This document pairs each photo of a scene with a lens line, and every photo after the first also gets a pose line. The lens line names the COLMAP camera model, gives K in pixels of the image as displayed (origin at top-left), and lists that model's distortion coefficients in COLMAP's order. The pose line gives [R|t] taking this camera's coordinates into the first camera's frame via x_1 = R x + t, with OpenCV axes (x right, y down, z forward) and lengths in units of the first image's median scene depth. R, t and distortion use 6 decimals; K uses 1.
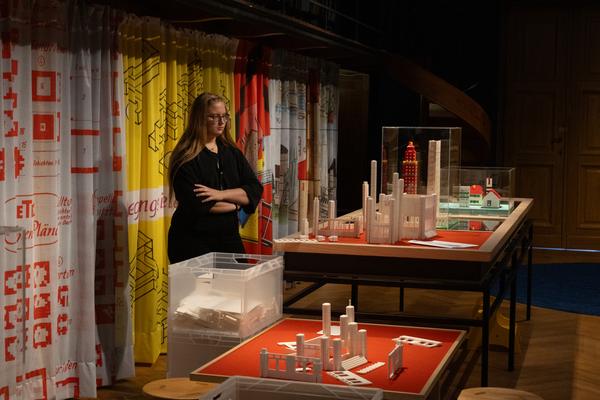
lens RADIAL K [[958.2, 0, 300.0], [0, 958.2, 200.0], [0, 0, 1]] dist [-0.002498, -0.011736]
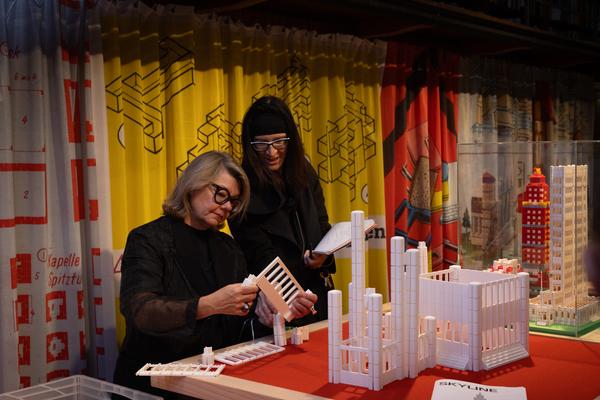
lens RADIAL K [[798.1, 0, 300.0], [0, 798.1, 200.0], [0, 0, 1]] dist [0.031268, 0.041461]
pose [[0.918453, -0.007854, -0.395453, 0.121322], [-0.000768, 0.999766, -0.021641, -0.021464], [0.395530, 0.020180, 0.918231, 0.344536]]
